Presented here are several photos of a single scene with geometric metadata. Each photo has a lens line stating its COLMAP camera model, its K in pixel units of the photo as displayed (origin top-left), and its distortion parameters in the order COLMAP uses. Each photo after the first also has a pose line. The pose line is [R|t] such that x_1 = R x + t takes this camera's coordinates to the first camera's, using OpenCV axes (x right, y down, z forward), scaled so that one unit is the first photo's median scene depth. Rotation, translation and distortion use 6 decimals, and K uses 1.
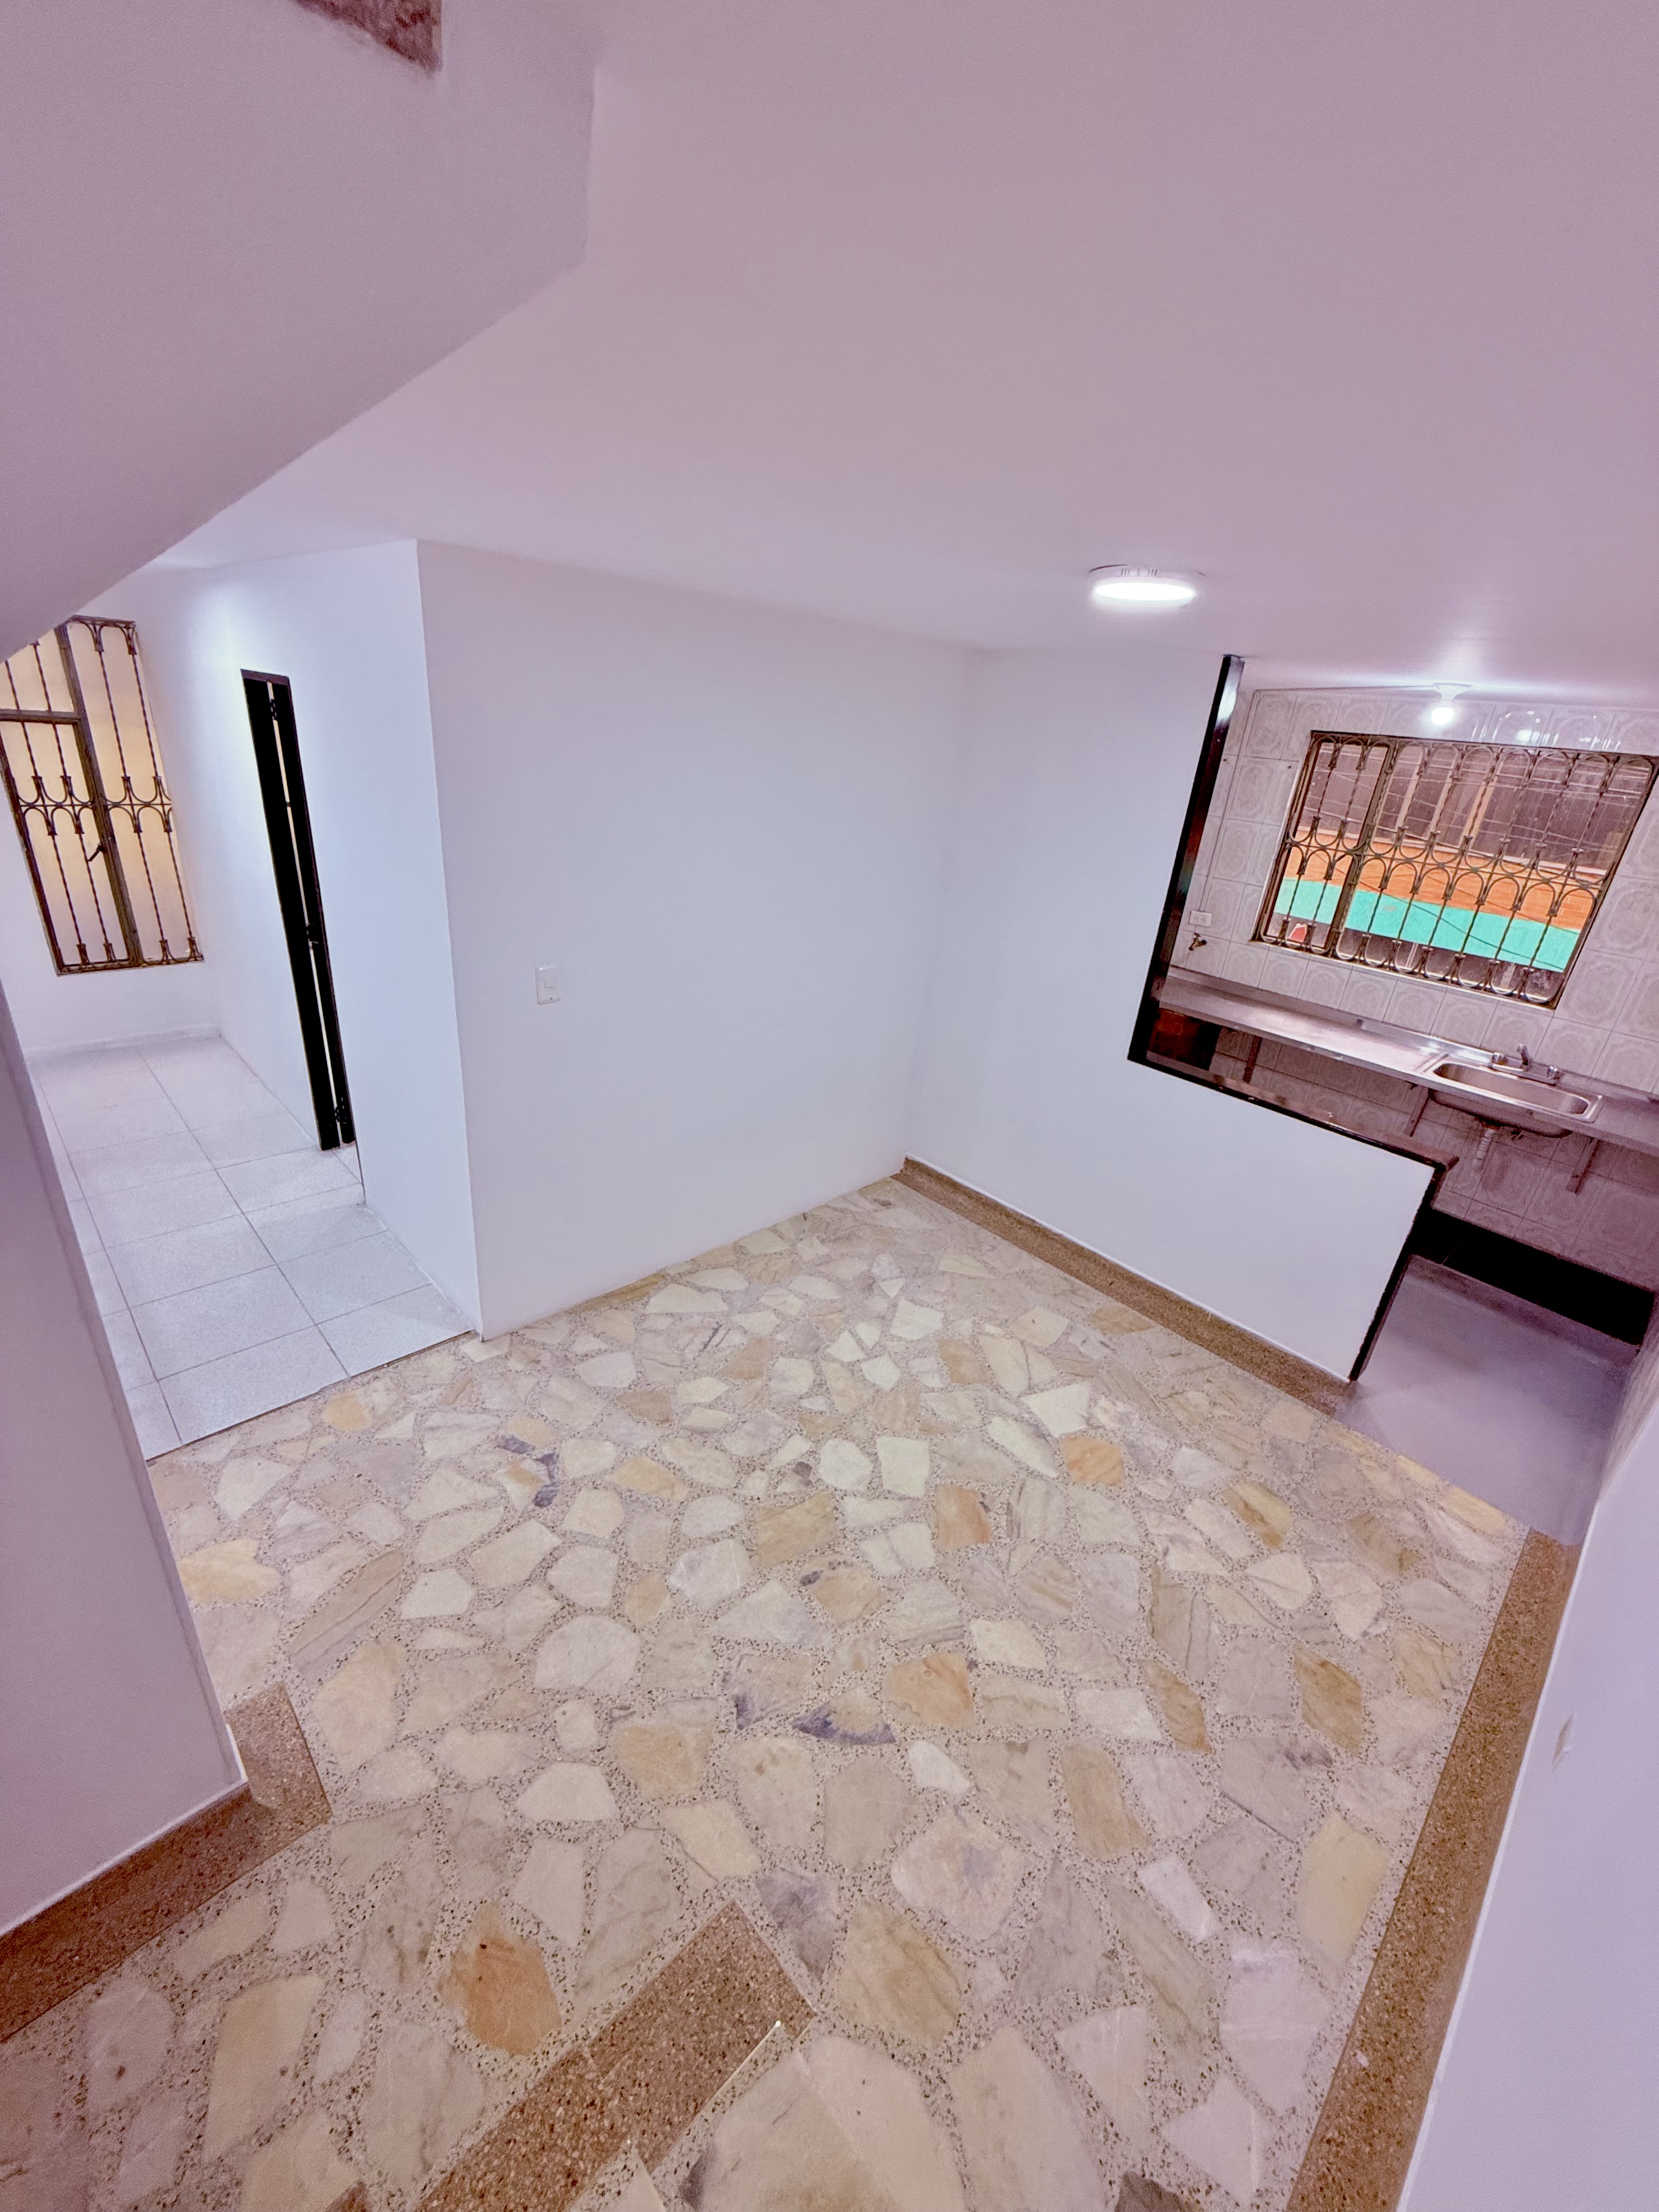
lens RADIAL K [[878.0, 0, 818.9], [0, 878.0, 1105.7], [0, 0, 1]] dist [-0.005736, -0.000418]
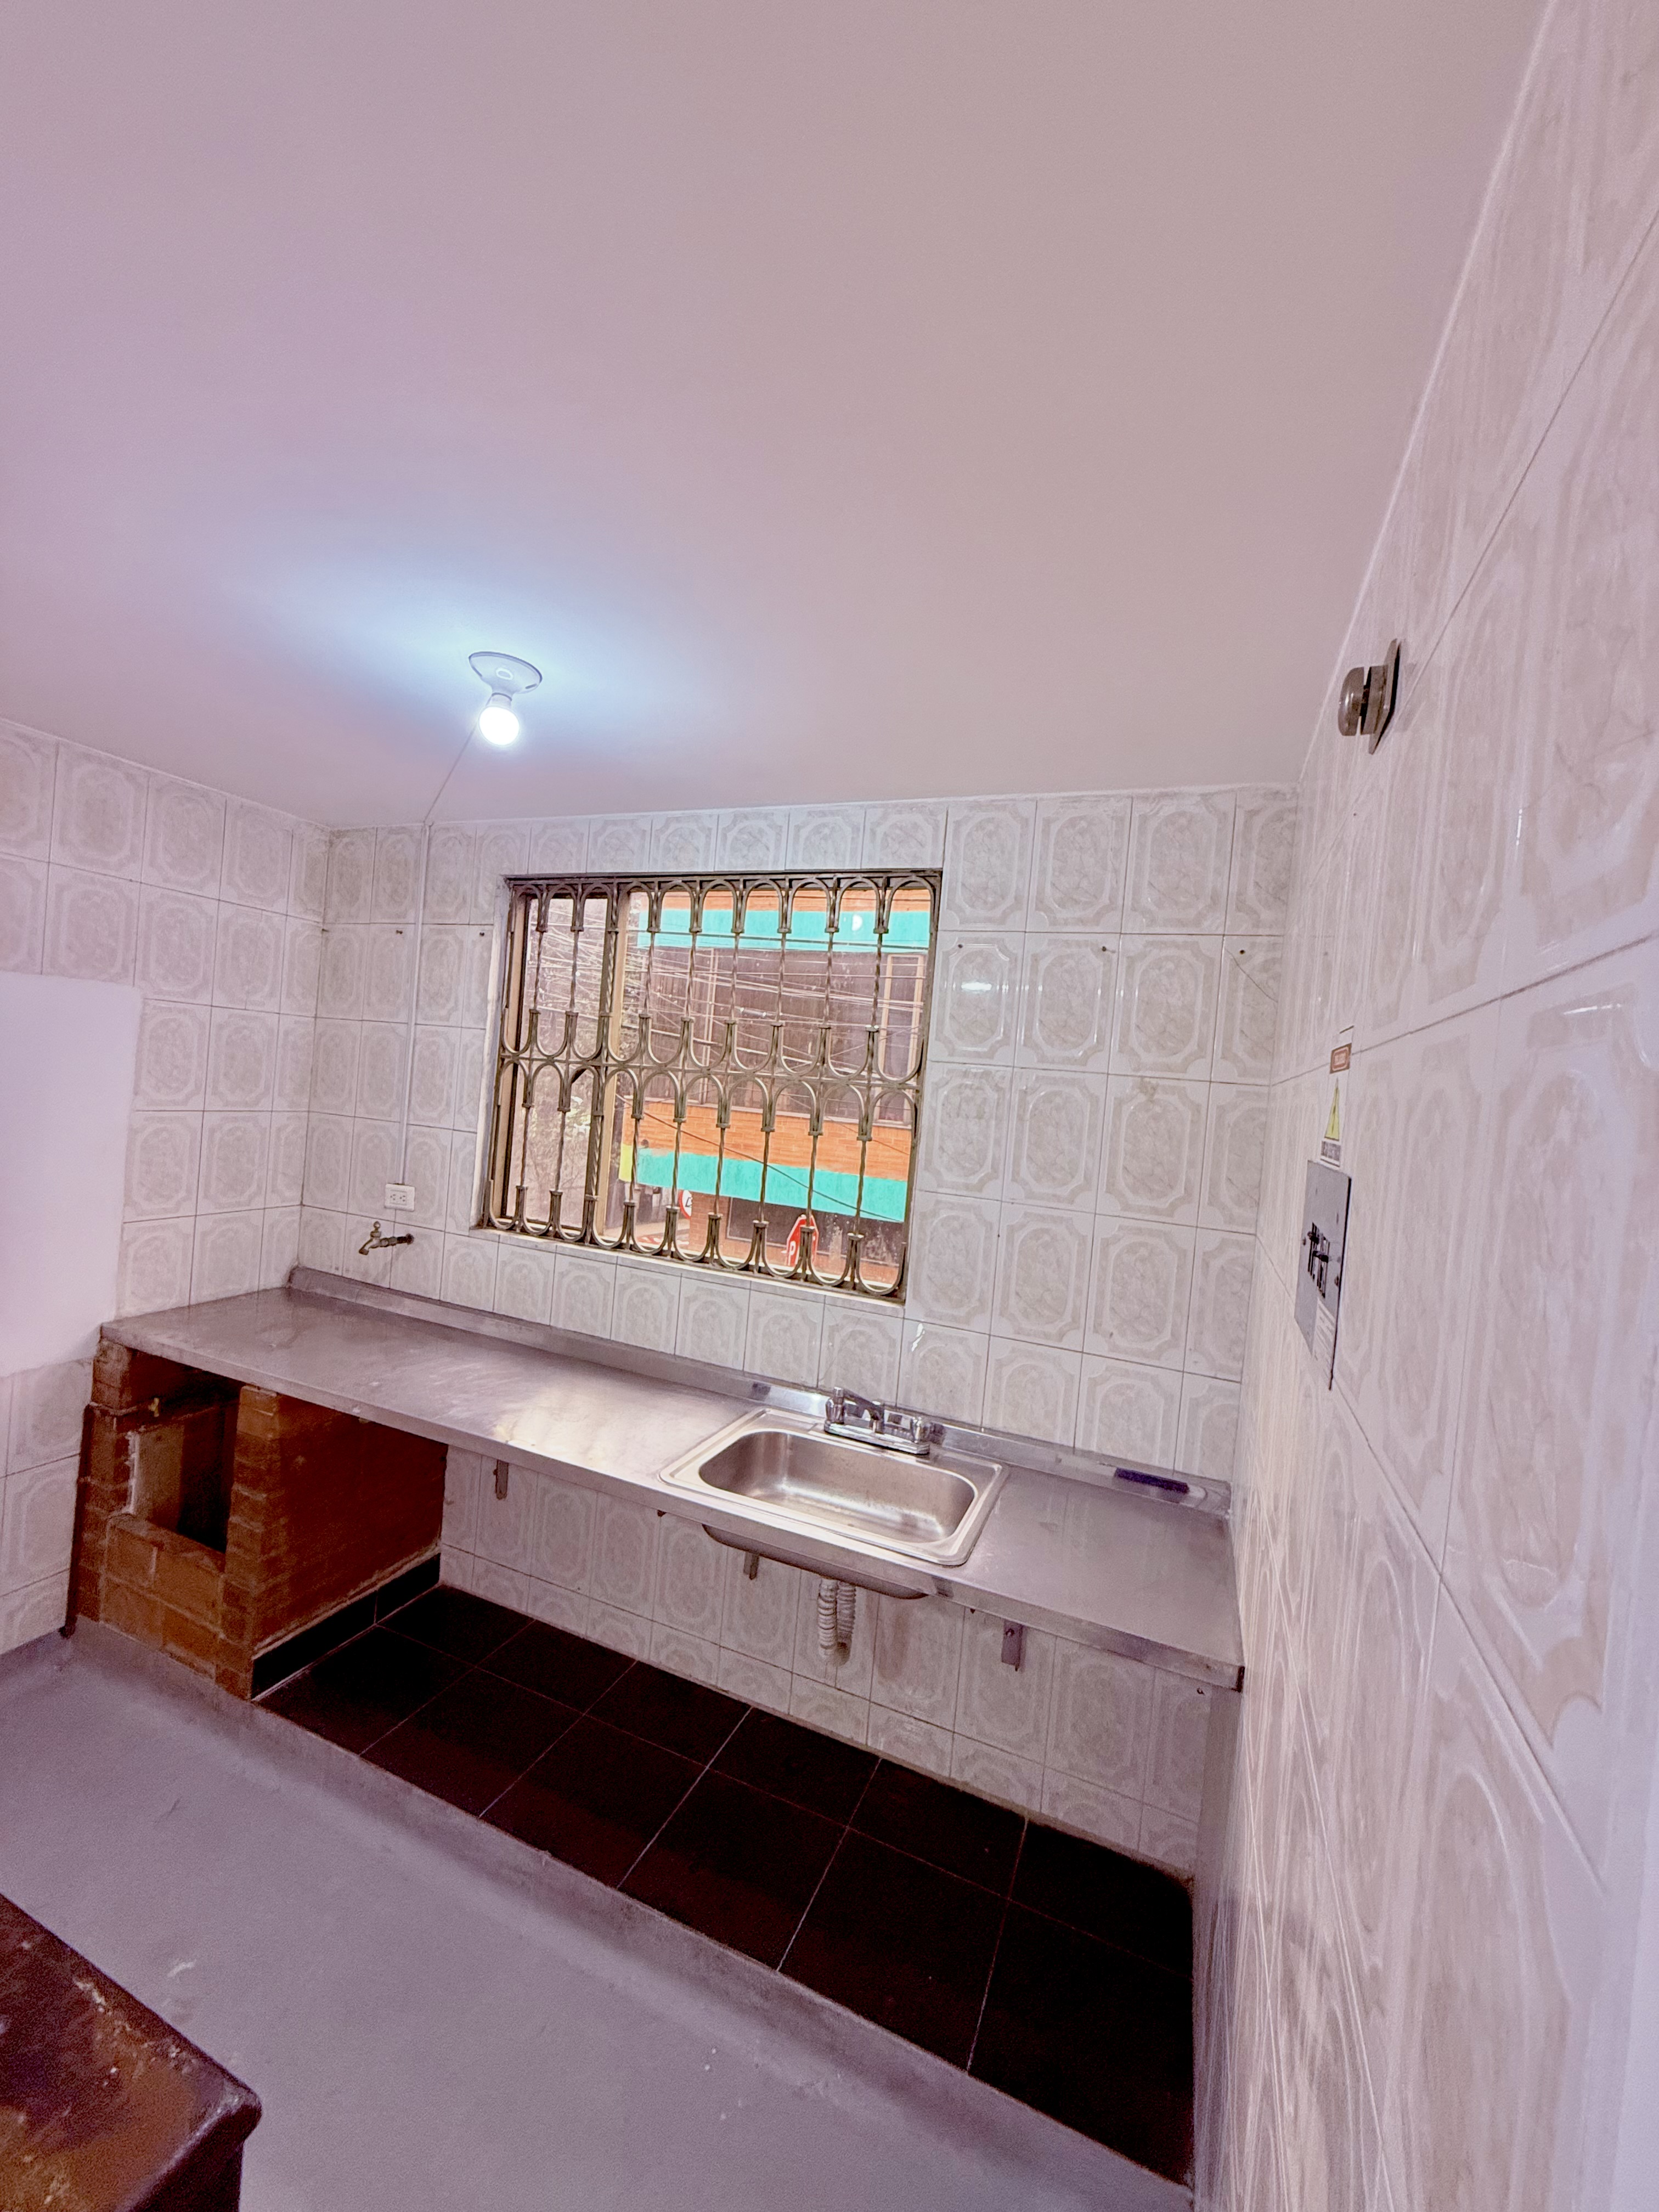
lens RADIAL K [[878.0, 0, 826.3], [0, 878.0, 1105.0], [0, 0, 1]] dist [-0.005736, -0.000418]
pose [[0.912199, -0.004111, 0.409726, 0.578861], [0.154347, 0.929740, -0.334305, -0.050231], [-0.379564, 0.368193, 0.848743, 0.512606]]
